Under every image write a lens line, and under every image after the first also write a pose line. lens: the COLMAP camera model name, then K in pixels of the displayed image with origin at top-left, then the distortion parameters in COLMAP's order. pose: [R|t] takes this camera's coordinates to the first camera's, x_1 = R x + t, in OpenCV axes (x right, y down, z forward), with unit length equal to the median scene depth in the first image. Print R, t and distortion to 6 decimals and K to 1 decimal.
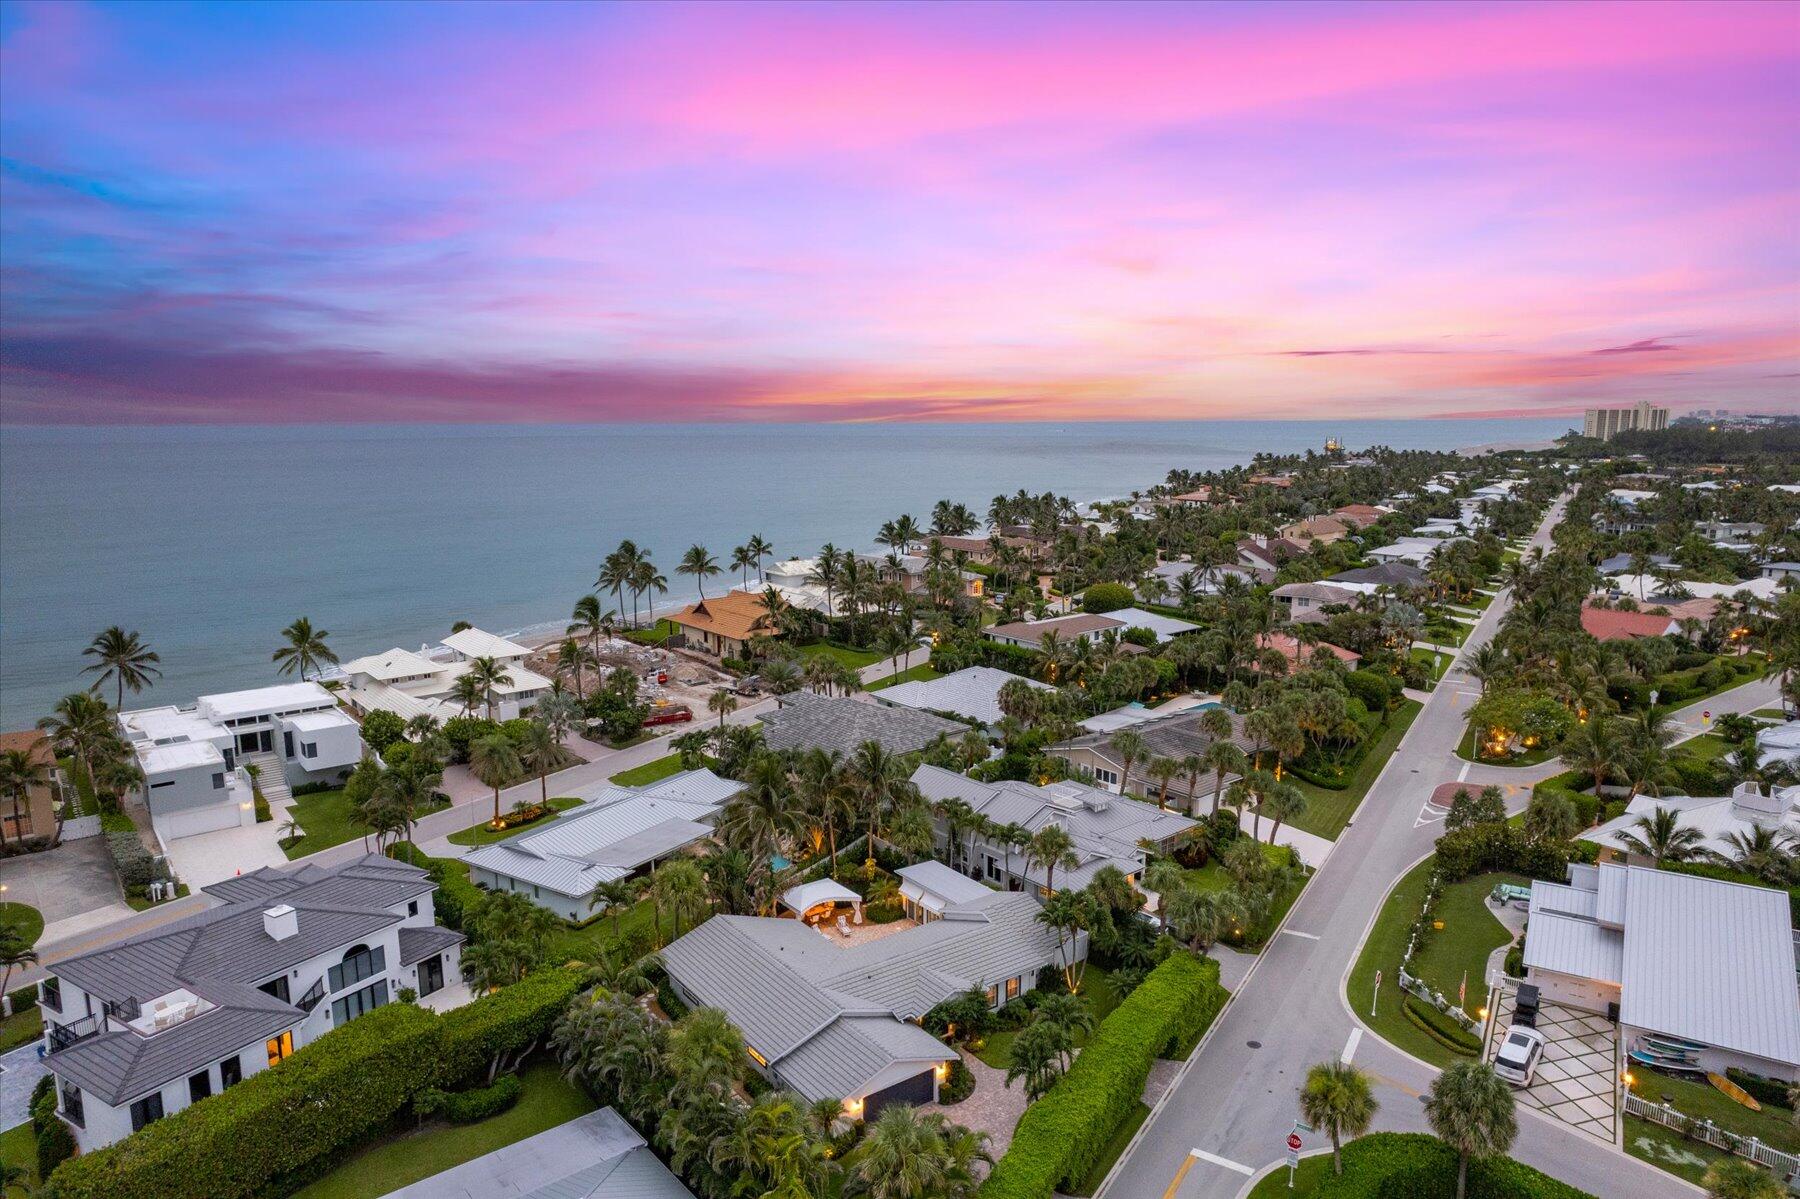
lens RADIAL K [[1149.0, 0, 903.9], [0, 1149.0, 600.8], [0, 0, 1]] dist [-0.067719, 0.060614]
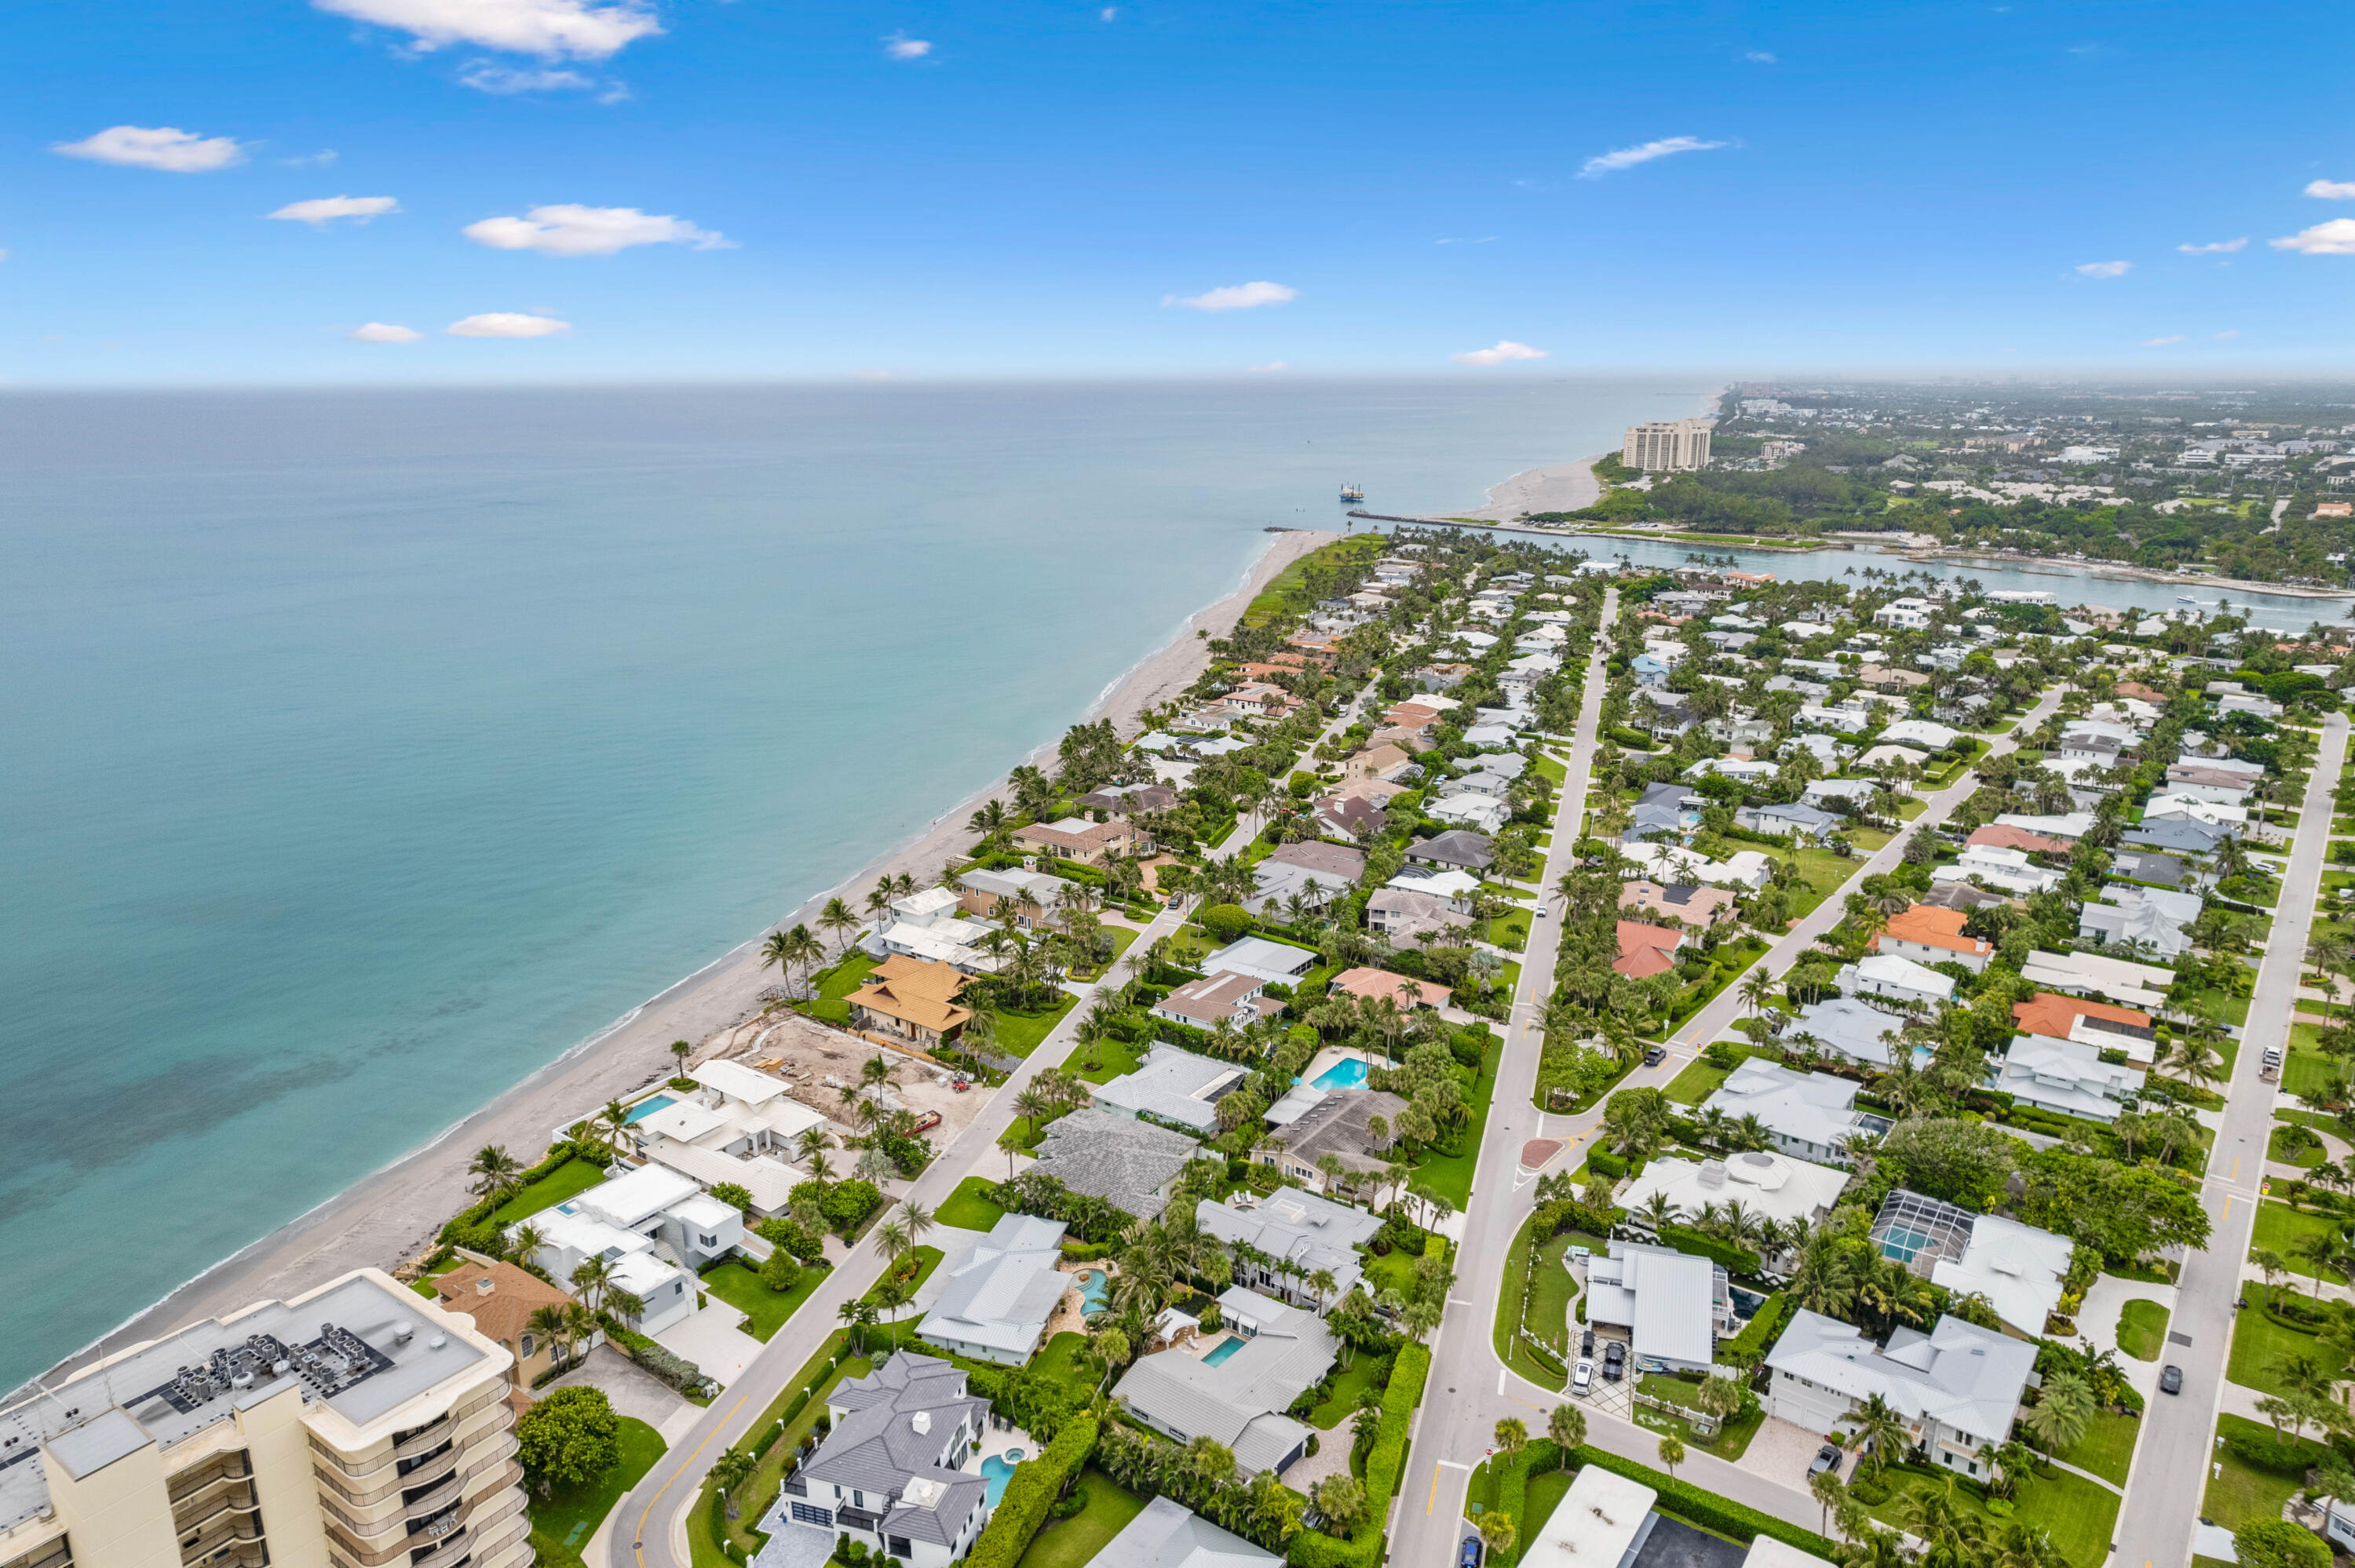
lens RADIAL K [[1503.1, 0, 1182.6], [0, 1503.1, 785.8], [0, 0, 1]] dist [-0.067719, 0.060614]
pose [[0.966723, -0.068204, 0.246567, -0.465466], [0.044563, 0.993966, 0.100225, -0.613386], [-0.251915, -0.085902, 0.963929, -0.815164]]
